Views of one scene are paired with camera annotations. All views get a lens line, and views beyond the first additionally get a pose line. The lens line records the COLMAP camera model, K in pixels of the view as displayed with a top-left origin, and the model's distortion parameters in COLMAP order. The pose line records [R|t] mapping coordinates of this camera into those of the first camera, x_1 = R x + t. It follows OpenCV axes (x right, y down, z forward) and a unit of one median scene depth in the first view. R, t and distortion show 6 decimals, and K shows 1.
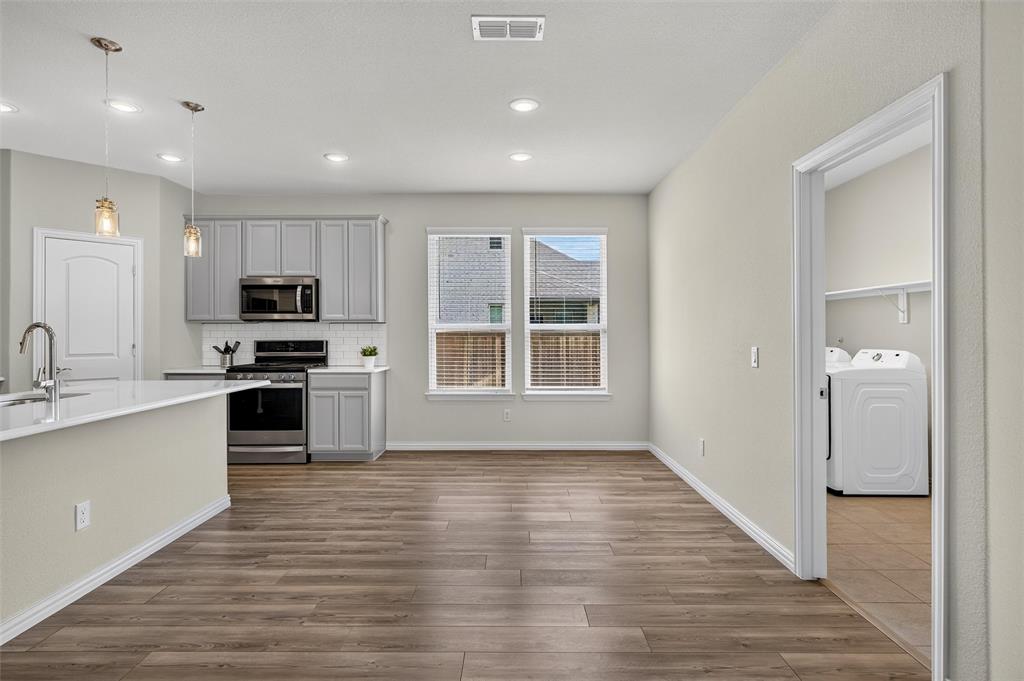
lens RADIAL K [[490.3, 0, 514.1], [0, 490.3, 331.3], [0, 0, 1]] dist [0.002770, 0.000242]
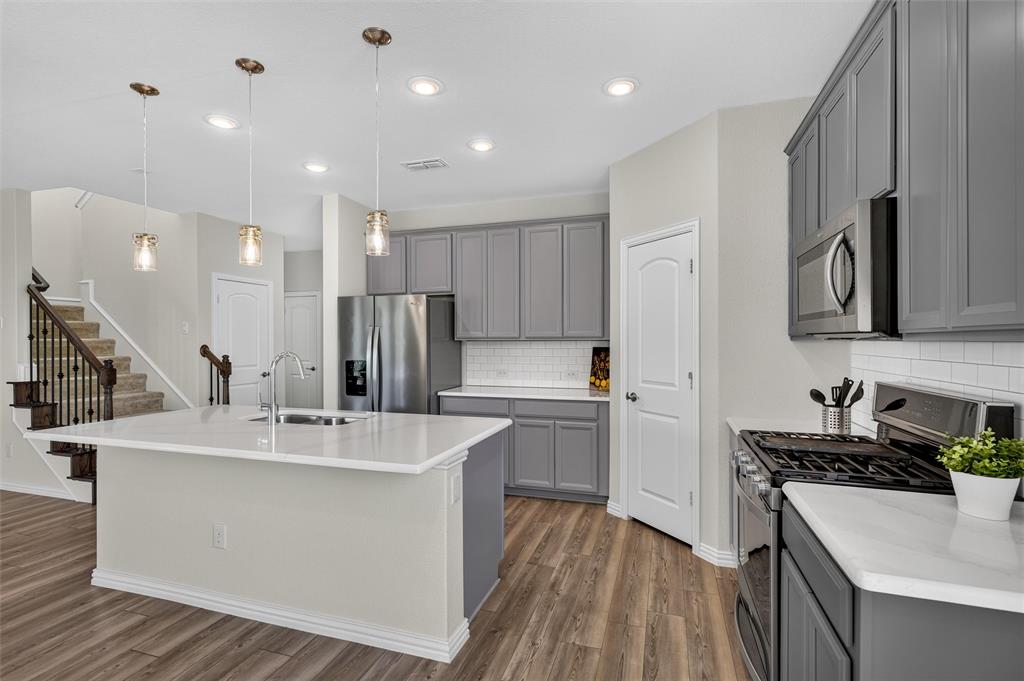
lens RADIAL K [[469.0, 0, 486.0], [0, 469.0, 339.2], [0, 0, 1]] dist [0.015520, 0.000197]
pose [[-0.320621, -0.006134, -0.947188, -0.047321], [0.001991, 0.999972, -0.007150, -0.014576], [0.947205, -0.004178, -0.320600, 0.874633]]
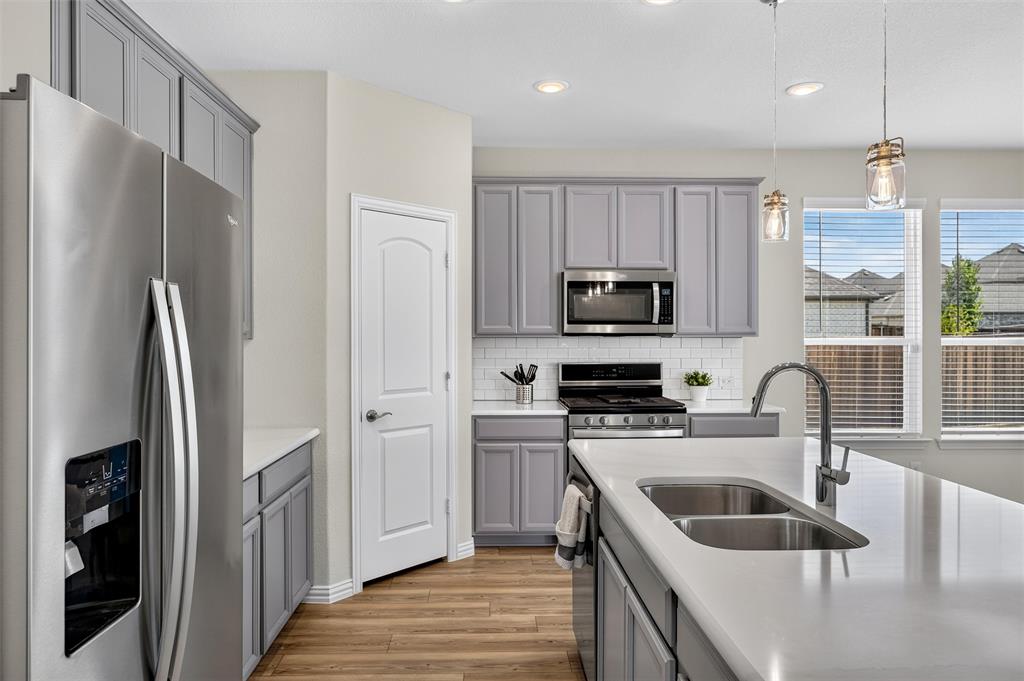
lens RADIAL K [[737.3, 0, 465.4], [0, 737.3, 349.9], [0, 0, 1]] dist [0.008683, 0.004121]
pose [[0.996438, -0.007290, 0.084015, -0.775137], [0.007476, 0.999970, -0.001909, -0.001440], [-0.083999, 0.002531, 0.996463, 0.016219]]
